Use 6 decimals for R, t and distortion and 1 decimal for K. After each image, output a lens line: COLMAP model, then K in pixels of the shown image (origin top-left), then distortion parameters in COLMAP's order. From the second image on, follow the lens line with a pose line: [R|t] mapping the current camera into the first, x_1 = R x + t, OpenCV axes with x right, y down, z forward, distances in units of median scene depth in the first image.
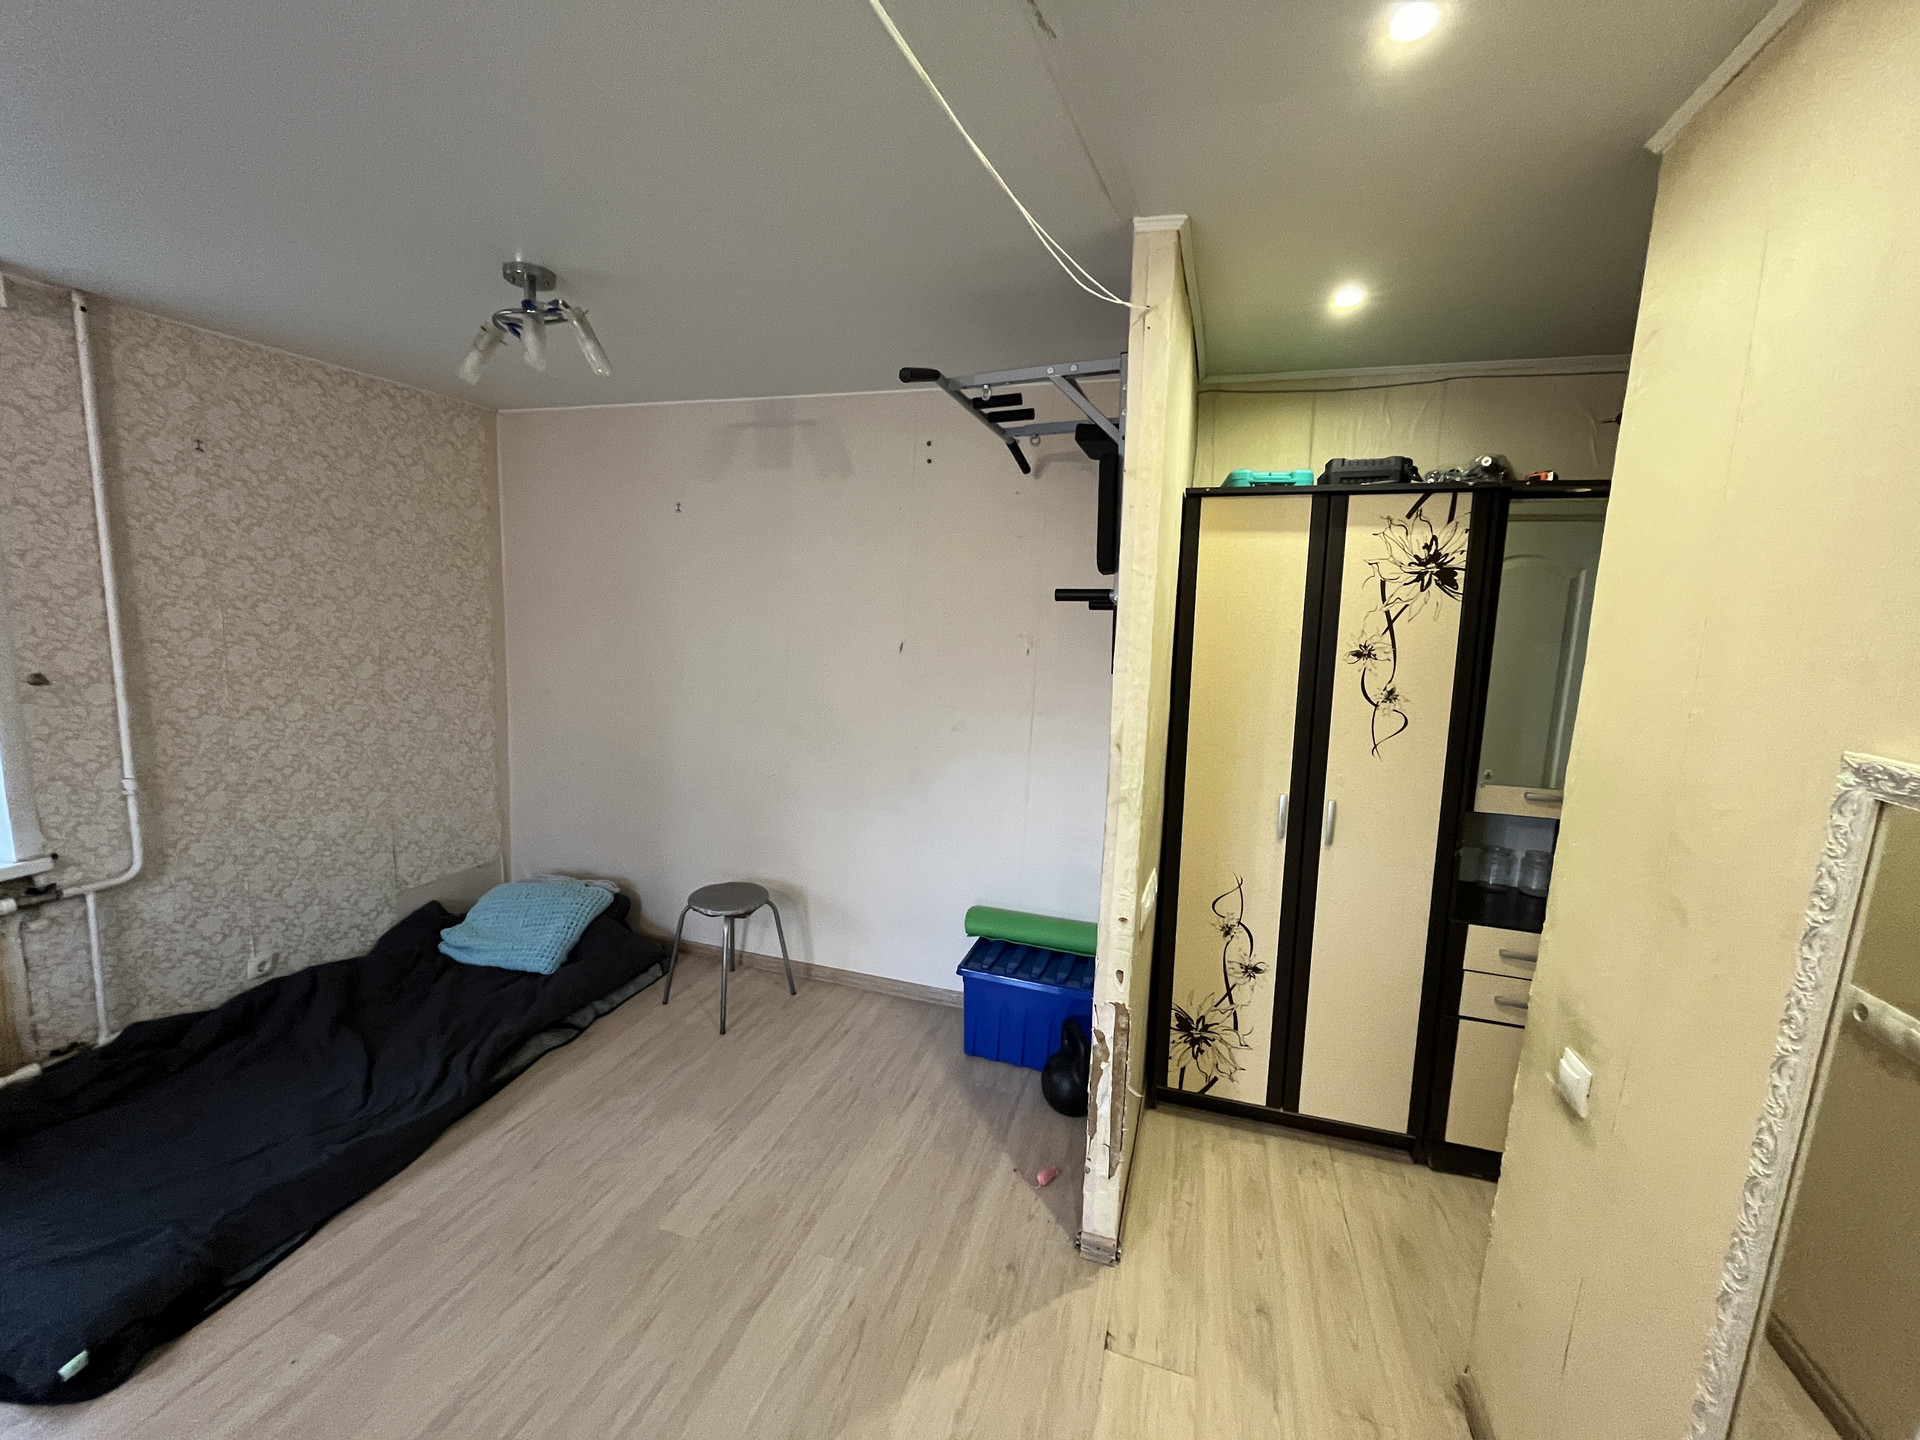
lens RADIAL K [[783.6, 0, 961.8], [0, 783.6, 718.6], [0, 0, 1]] dist [-0.000917, -0.000553]
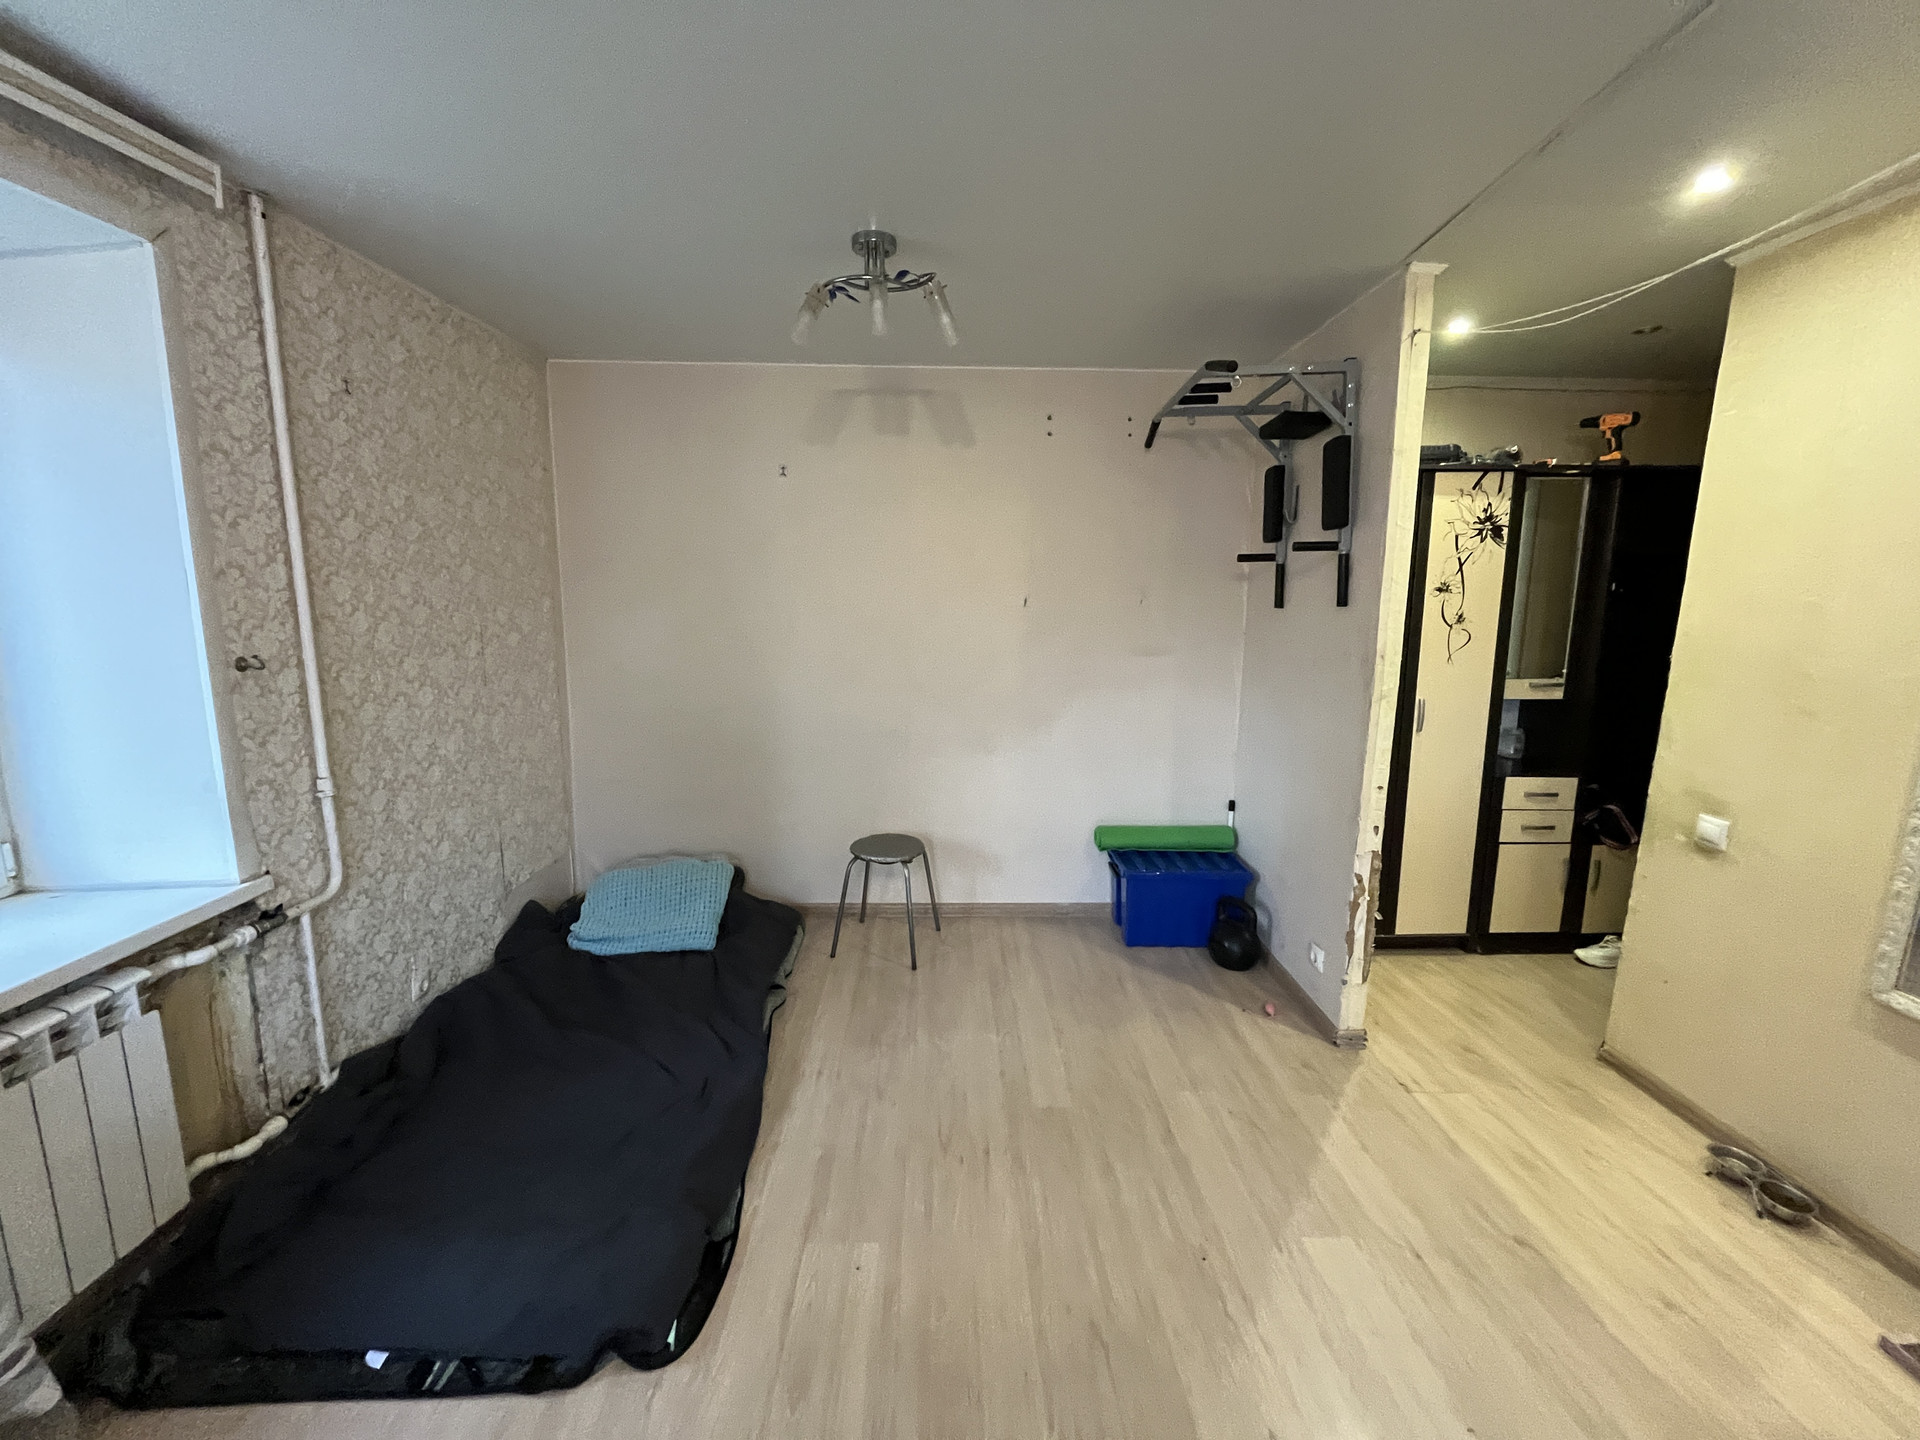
lens RADIAL K [[783.6, 0, 963.8], [0, 783.6, 719.0], [0, 0, 1]] dist [-0.000917, -0.000553]
pose [[0.945294, -0.079793, 0.316311, -0.718558], [0.069442, 0.996620, 0.043882, 0.024975], [-0.318744, -0.019516, 0.947640, -0.036679]]
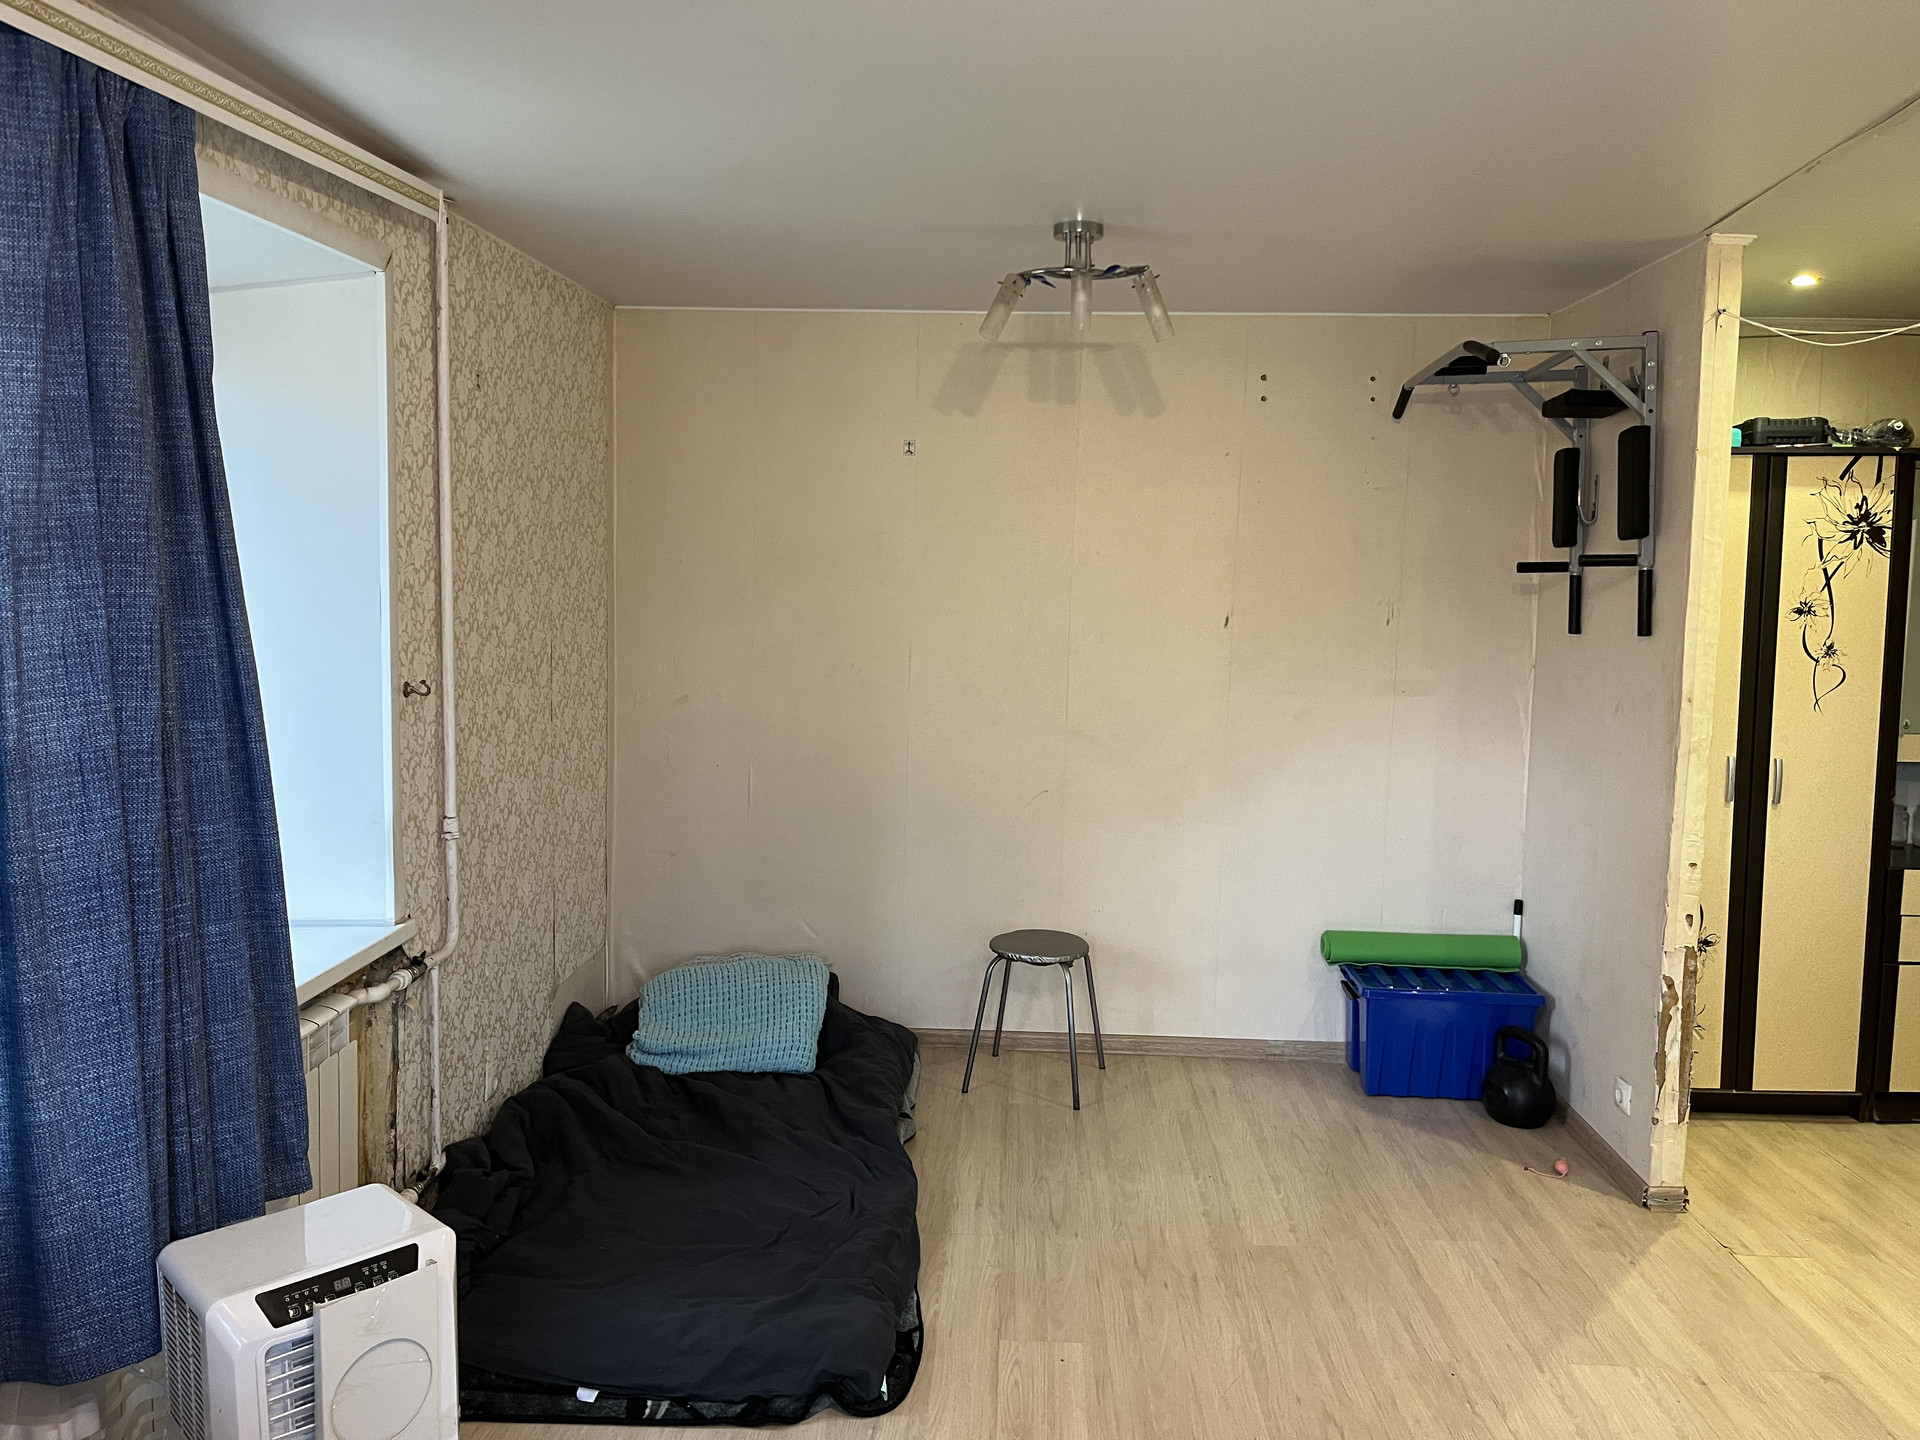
lens RADIAL K [[1456.6, 0, 969.3], [0, 1456.6, 717.5], [0, 0, 1]] dist [0.073324, -0.091786]
pose [[0.965263, -0.045315, 0.257320, -1.010974], [0.053040, 0.998324, -0.023155, 0.041773], [-0.255840, 0.035999, 0.966049, -0.558303]]
